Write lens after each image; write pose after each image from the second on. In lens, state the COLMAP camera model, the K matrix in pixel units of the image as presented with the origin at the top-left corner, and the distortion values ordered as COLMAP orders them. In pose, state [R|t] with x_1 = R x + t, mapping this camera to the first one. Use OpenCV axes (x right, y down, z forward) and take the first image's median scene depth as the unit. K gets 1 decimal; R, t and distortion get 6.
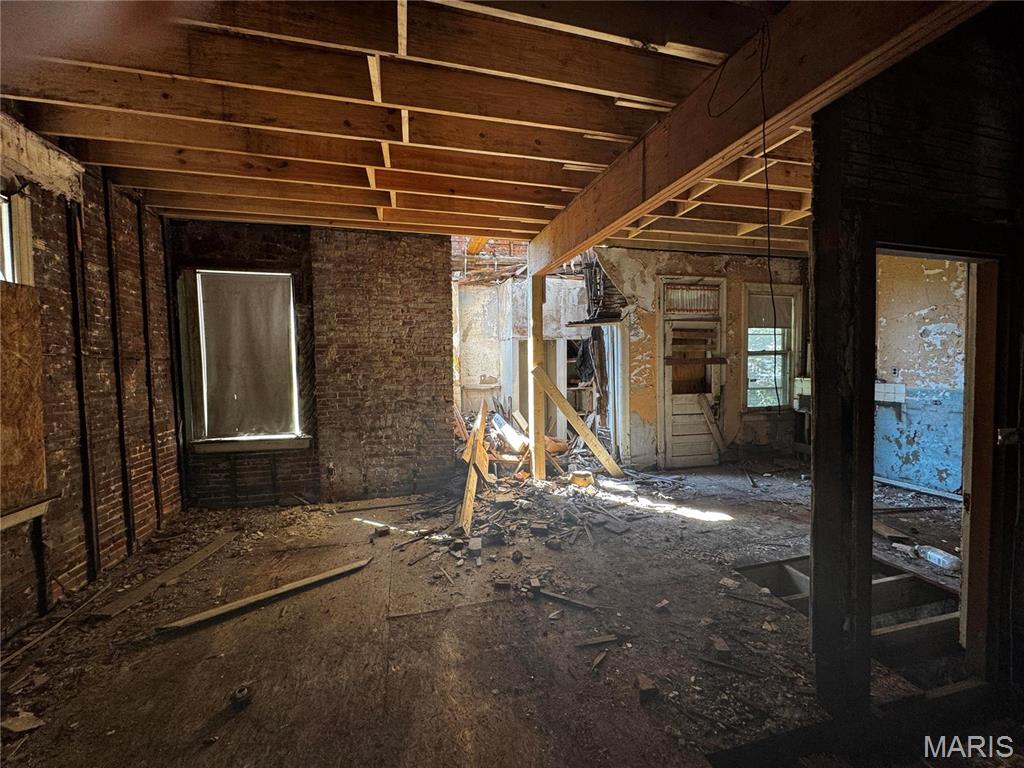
lens RADIAL K [[409.0, 0, 511.5], [0, 409.0, 383.7], [0, 0, 1]] dist [-0.004575, 0.000932]
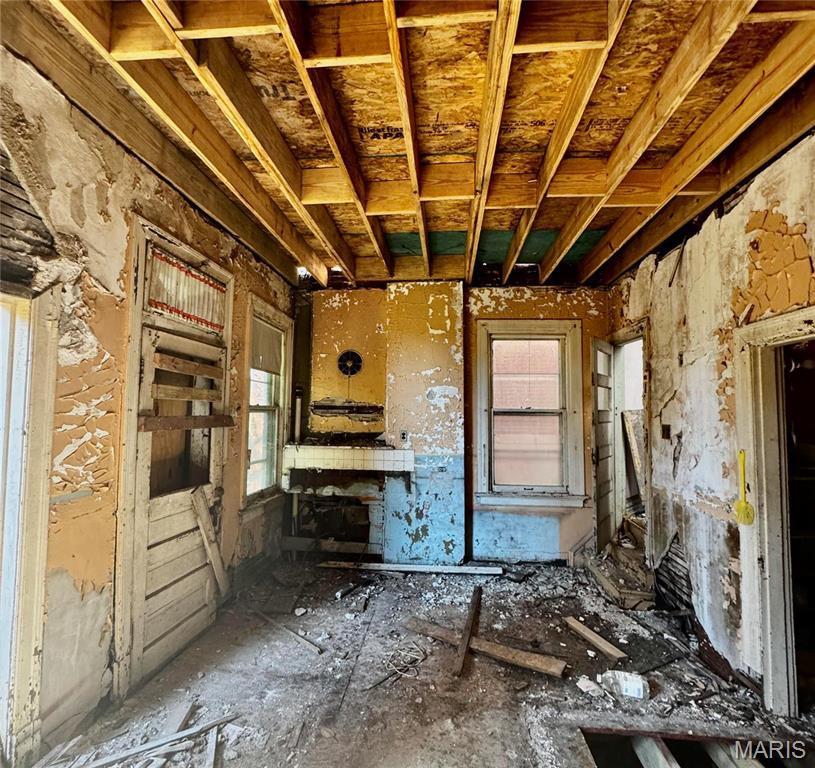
lens RADIAL K [[435.5, 0, 410.0], [0, 435.5, 388.8], [0, 0, 1]] dist [-0.001725, -0.000648]
pose [[0.330029, 0.077670, 0.940770, 0.055119], [0.030415, 0.995217, -0.092835, -0.045312], [-0.943481, 0.059252, 0.326088, 0.697775]]
